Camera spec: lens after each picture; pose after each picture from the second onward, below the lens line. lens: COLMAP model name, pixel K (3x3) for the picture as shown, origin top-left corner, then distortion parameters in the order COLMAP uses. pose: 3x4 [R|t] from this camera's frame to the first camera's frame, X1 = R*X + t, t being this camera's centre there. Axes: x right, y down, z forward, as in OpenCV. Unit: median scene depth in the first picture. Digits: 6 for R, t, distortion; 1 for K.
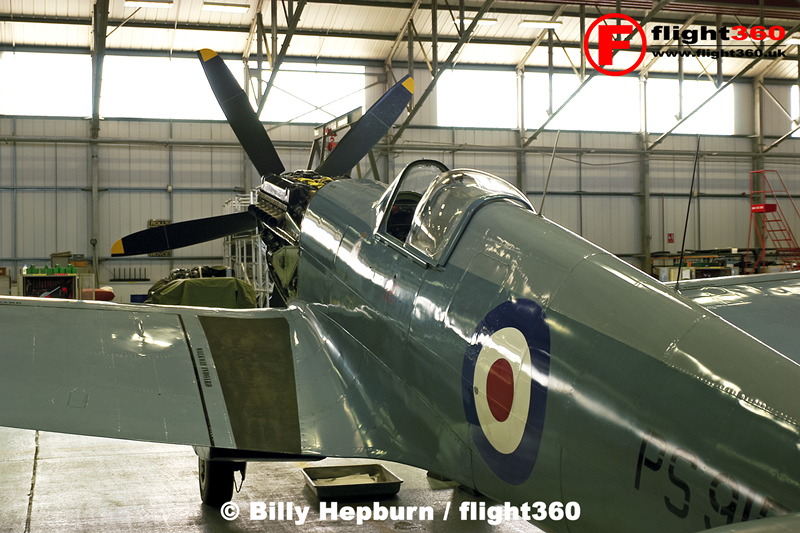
lens RADIAL K [[1154.8, 0, 374.8], [0, 1154.8, 270.4], [0, 0, 1]] dist [-0.040115, 0.000000]
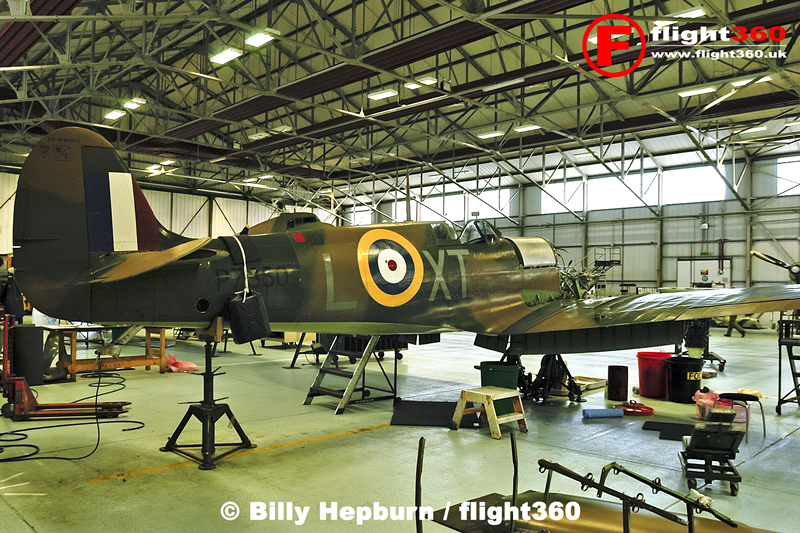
lens RADIAL K [[653.2, 0, 394.7], [0, 653.2, 282.9], [0, 0, 1]] dist [-0.055411, 0.014410]
pose [[0.455414, 0.014518, -0.890161, 0.210677], [-0.019956, 0.999782, 0.006097, -0.002122], [0.890056, 0.014988, 0.455604, 0.062049]]
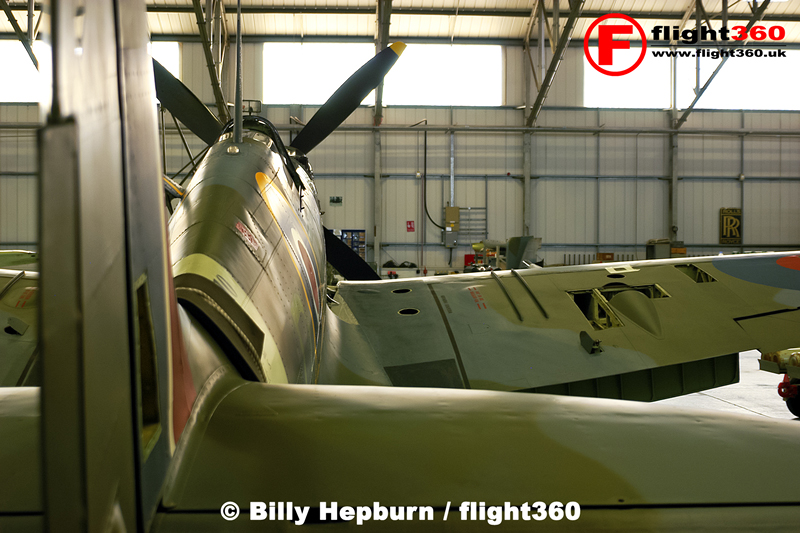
lens RADIAL K [[1154.8, 0, 389.7], [0, 1154.8, 302.8], [0, 0, 1]] dist [-0.040115, 0.000000]
pose [[0.972832, 0.021674, -0.230495, -0.084519], [-0.012529, 0.999078, 0.041069, 0.000819], [0.231172, -0.037066, 0.972206, -0.024463]]
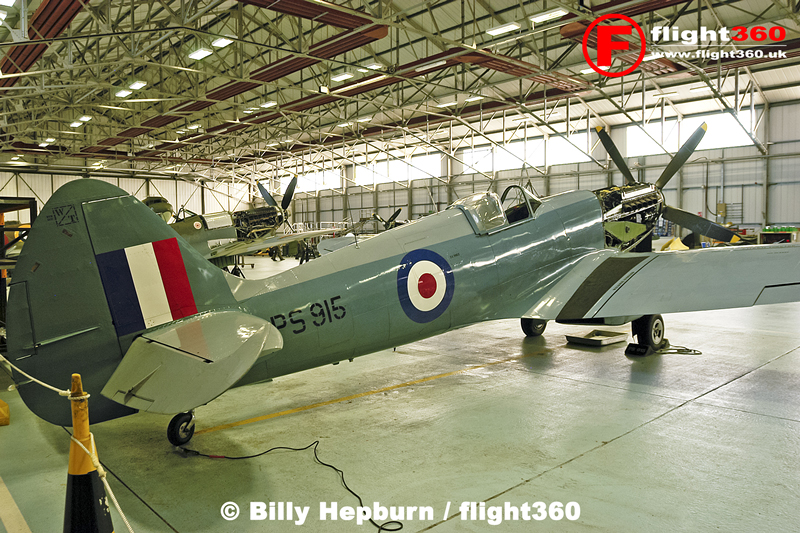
lens RADIAL K [[589.6, 0, 398.4], [0, 589.6, 285.4], [0, 0, 1]] dist [-0.075371, 0.032466]
pose [[0.443280, 0.081870, -0.892636, 0.122101], [0.007921, 0.995424, 0.095230, -0.001489], [0.896348, -0.049284, 0.440603, 0.036869]]
